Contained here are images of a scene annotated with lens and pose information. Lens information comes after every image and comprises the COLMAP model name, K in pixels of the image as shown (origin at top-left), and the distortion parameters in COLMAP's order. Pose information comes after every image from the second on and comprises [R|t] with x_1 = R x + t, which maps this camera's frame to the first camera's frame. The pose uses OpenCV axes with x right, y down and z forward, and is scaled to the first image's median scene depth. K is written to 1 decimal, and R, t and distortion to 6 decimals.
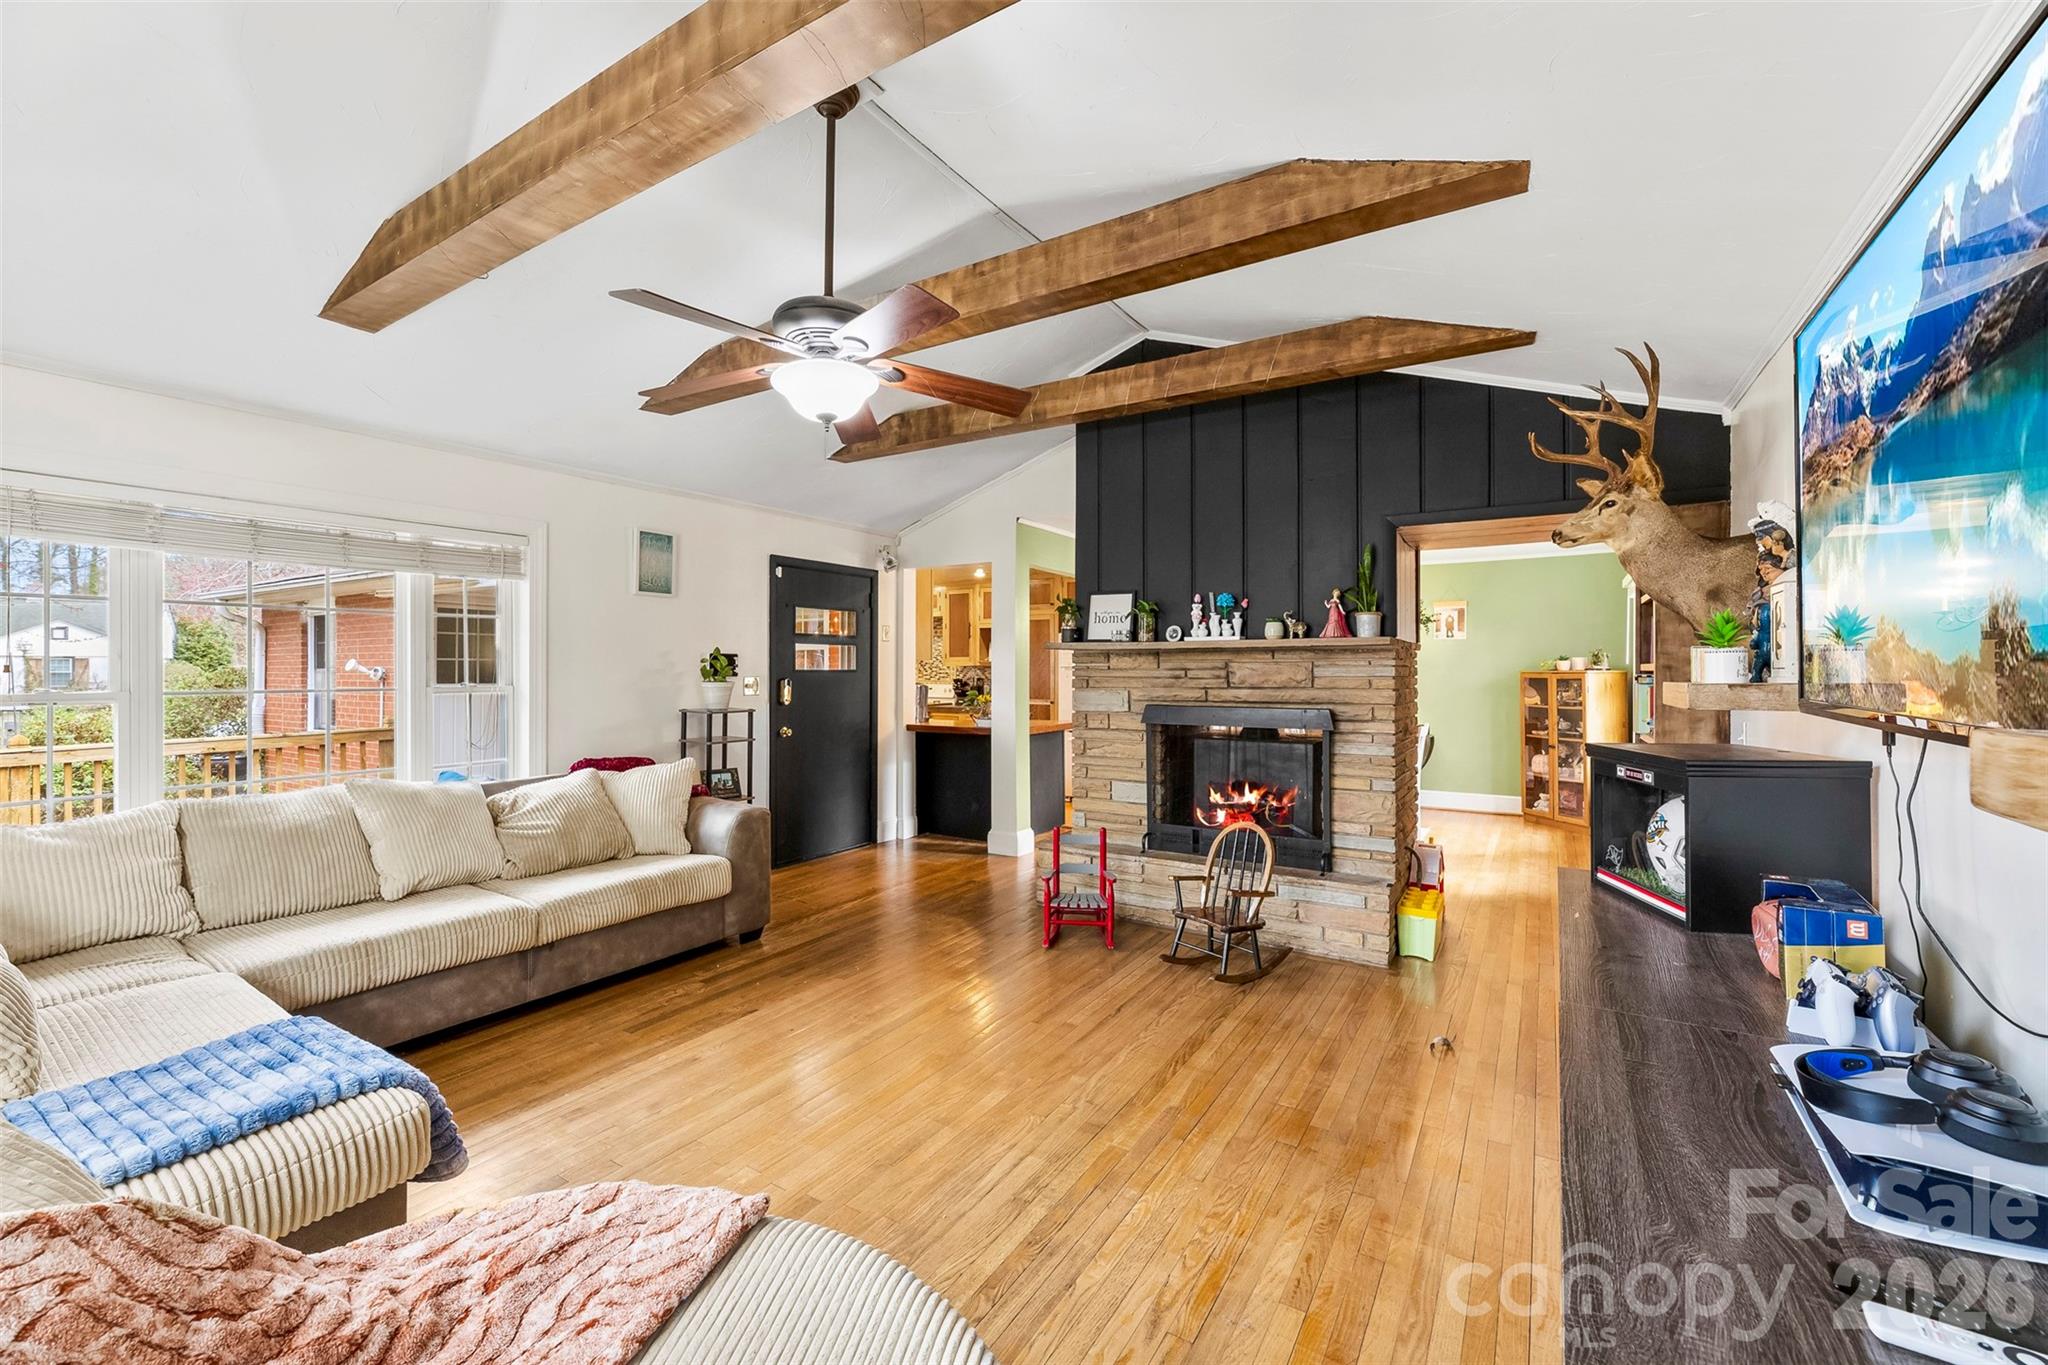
lens RADIAL K [[827.1, 0, 1028.4], [0, 827.1, 675.0], [0, 0, 1]] dist [-0.001419, 0.000041]
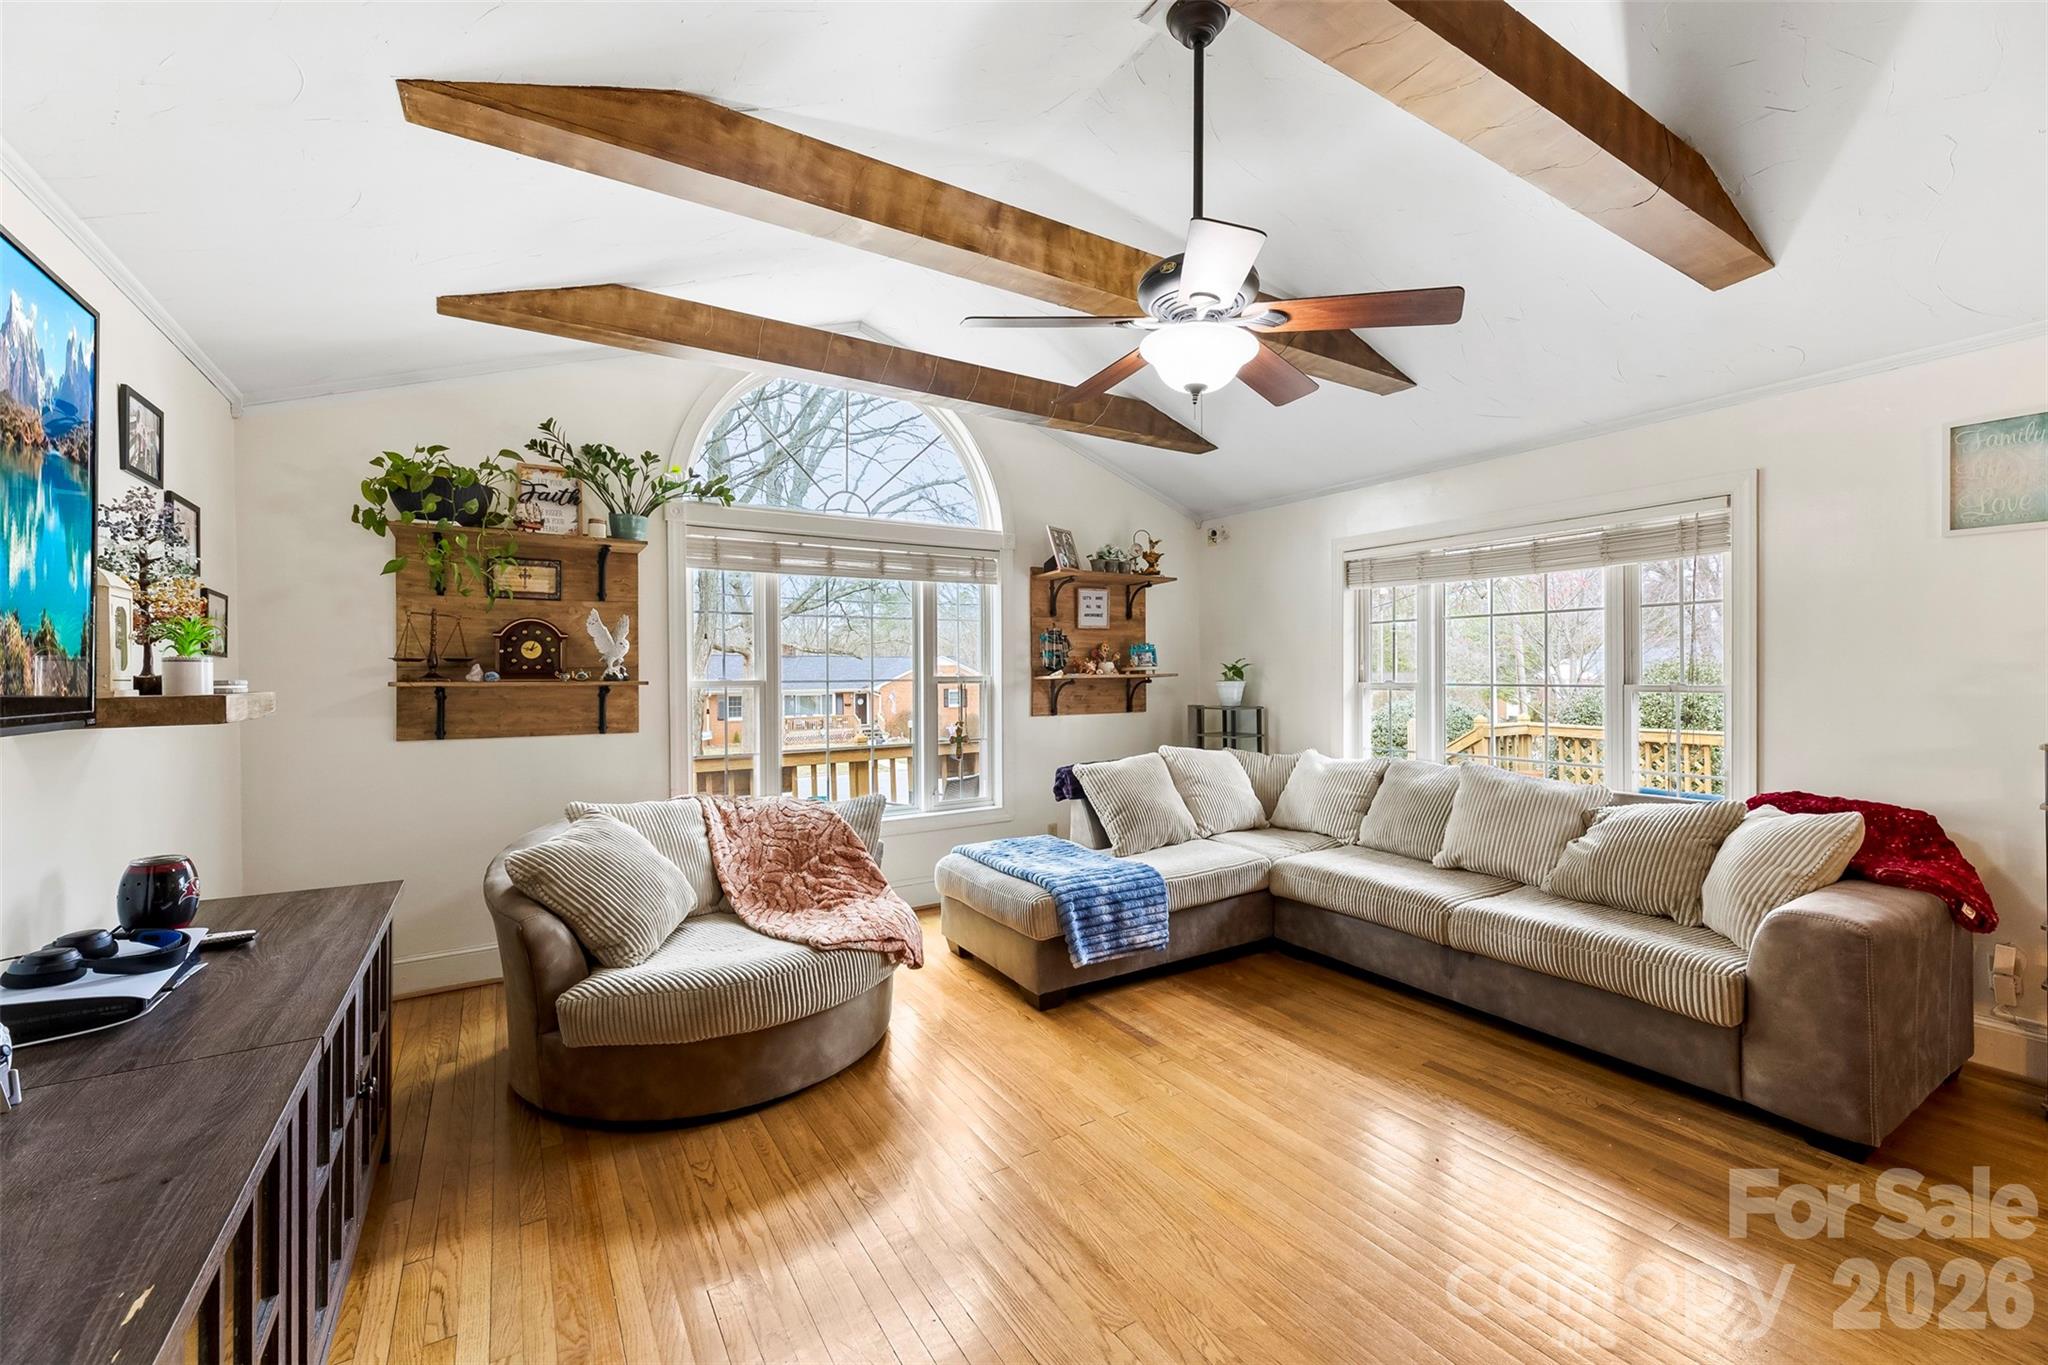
lens RADIAL K [[827.1, 0, 1025.0], [0, 827.1, 670.5], [0, 0, 1]] dist [-0.001419, 0.000041]
pose [[-0.427926, 0.013266, -0.903716, 1.073073], [0.009786, 0.999902, 0.010044, -0.027421], [0.903761, -0.004546, -0.428014, 2.056320]]
